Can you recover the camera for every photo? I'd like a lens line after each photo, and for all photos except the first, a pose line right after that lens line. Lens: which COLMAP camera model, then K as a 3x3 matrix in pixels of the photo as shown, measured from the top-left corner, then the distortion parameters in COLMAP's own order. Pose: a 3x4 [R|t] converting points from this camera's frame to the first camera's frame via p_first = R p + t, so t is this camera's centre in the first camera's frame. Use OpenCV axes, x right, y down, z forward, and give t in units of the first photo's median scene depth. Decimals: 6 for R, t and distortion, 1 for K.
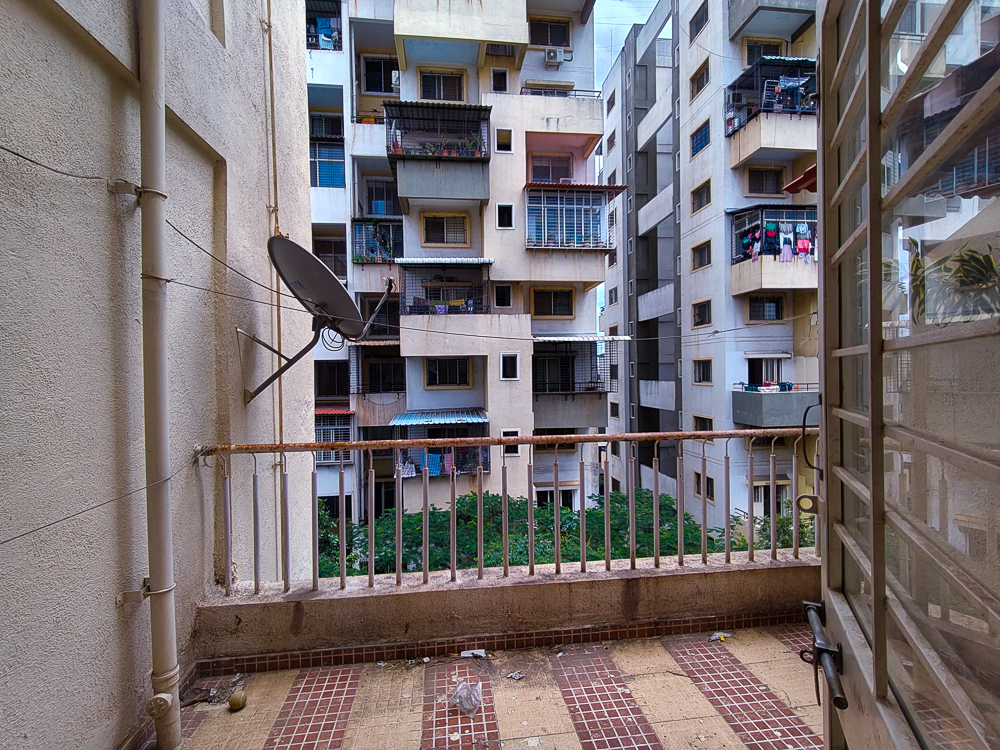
lens RADIAL K [[470.6, 0, 500.3], [0, 470.6, 374.5], [0, 0, 1]] dist [0.003075, -0.000134]
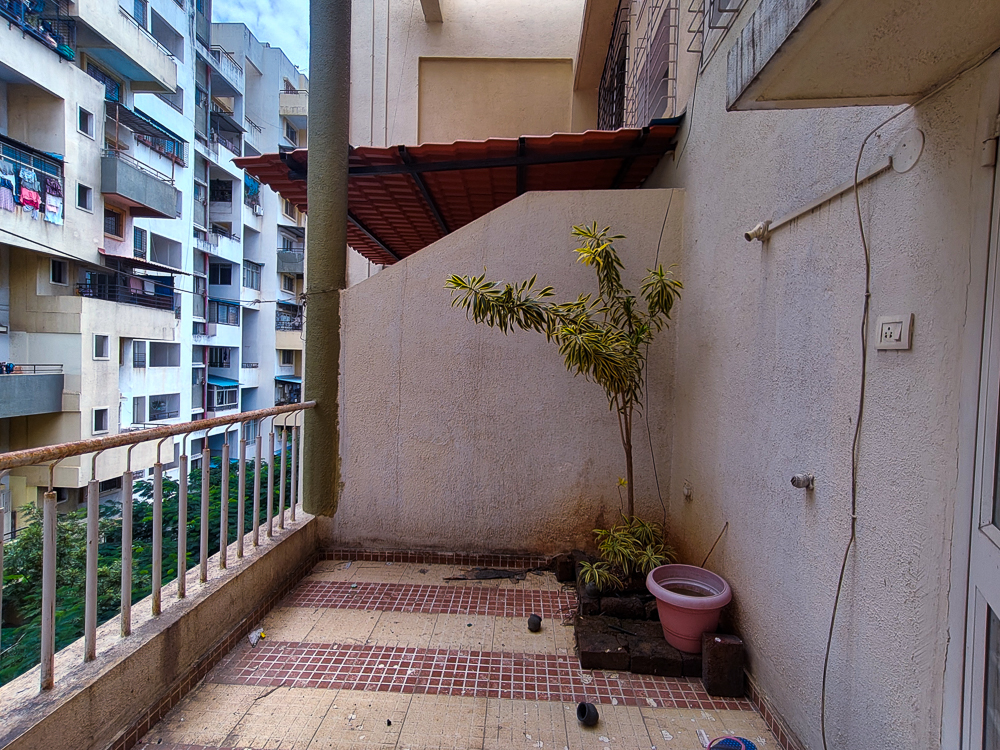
lens RADIAL K [[470.6, 0, 500.1], [0, 470.6, 380.1], [0, 0, 1]] dist [0.003075, -0.000134]
pose [[0.166330, -0.014886, 0.985958, -0.351018], [-0.032062, 0.999276, 0.020496, 0.026793], [-0.985549, -0.035020, 0.165733, 0.404085]]
